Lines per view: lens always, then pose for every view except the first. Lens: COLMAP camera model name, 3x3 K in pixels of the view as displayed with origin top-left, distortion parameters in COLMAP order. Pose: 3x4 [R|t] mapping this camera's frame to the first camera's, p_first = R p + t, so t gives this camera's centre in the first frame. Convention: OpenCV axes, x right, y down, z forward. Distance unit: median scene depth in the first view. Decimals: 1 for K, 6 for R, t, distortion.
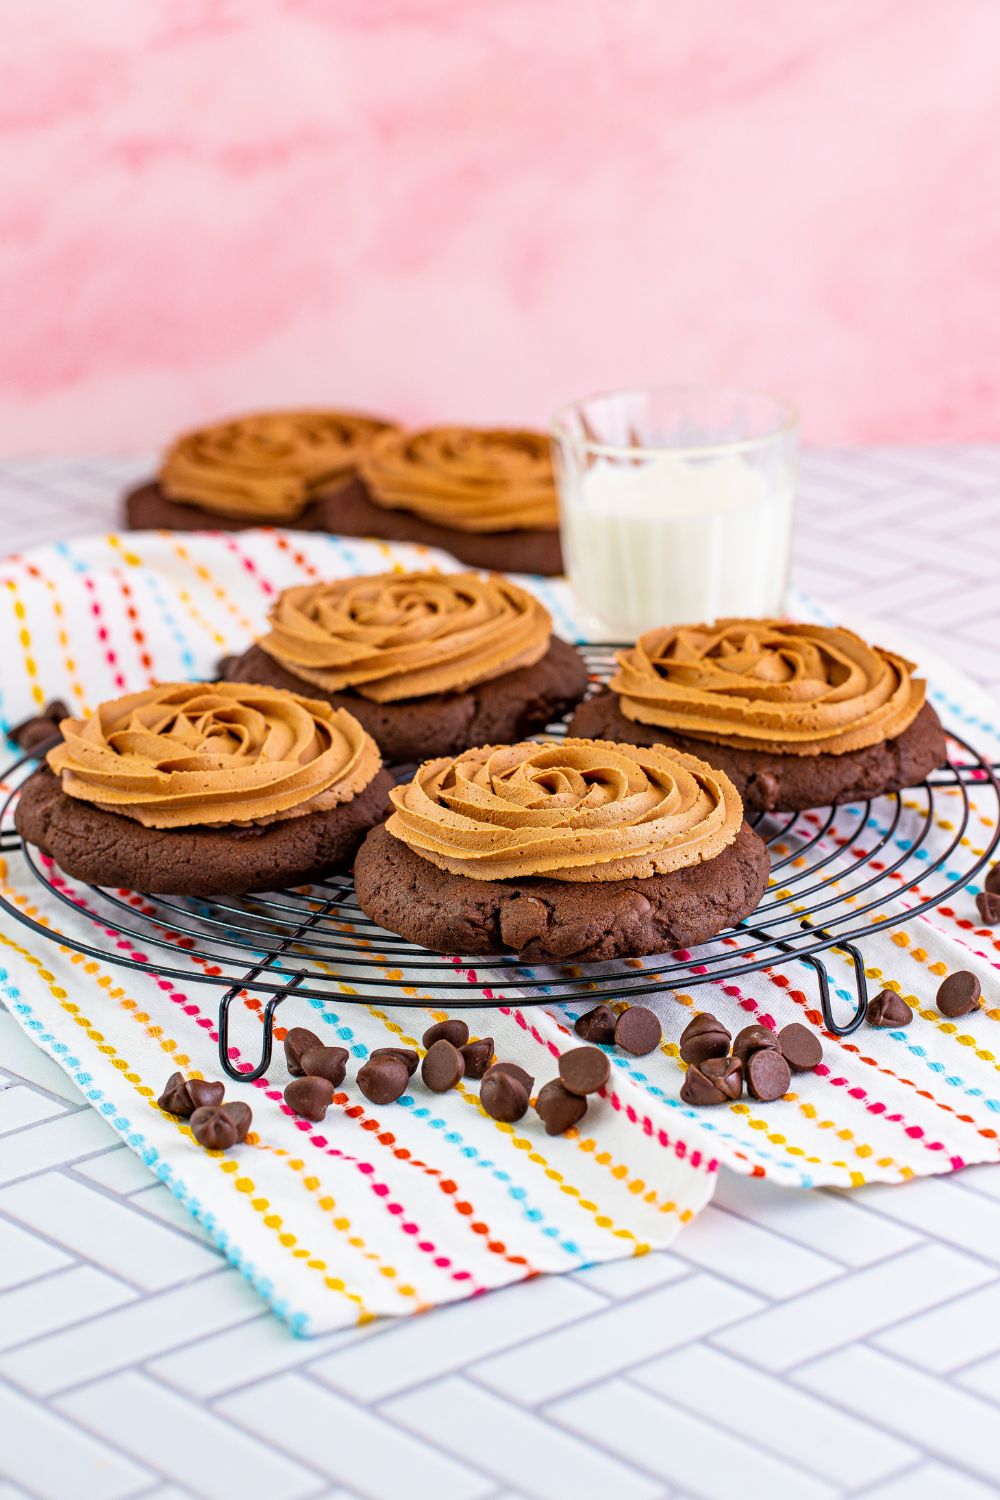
lens RADIAL K [[4721.4, 0, 500.0], [0, 4721.4, 750.0], [0, 0, 1]] dist [0.125792, 0.083640]
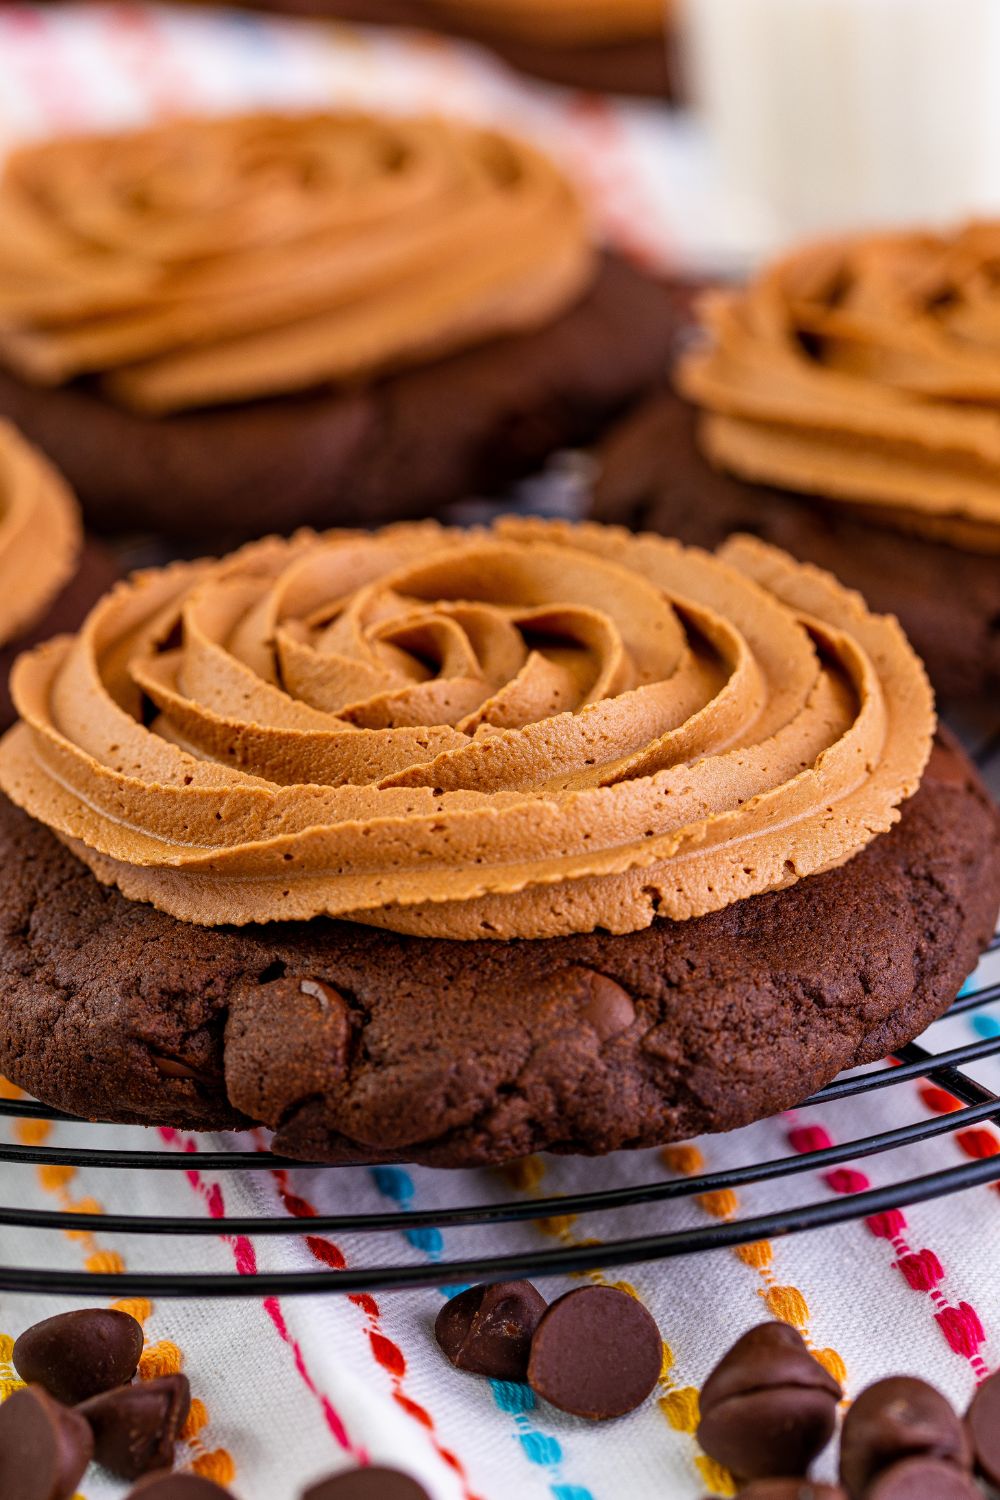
lens RADIAL K [[5271.3, 0, 500.0], [0, 5271.3, 750.0], [0, 0, 1]] dist [0.034142, -1.173535]
pose [[0.993631, 0.022721, -0.110371, 0.065254], [-0.014459, 0.997072, 0.075086, -0.017114], [0.111754, -0.073012, 0.991050, 0.597317]]
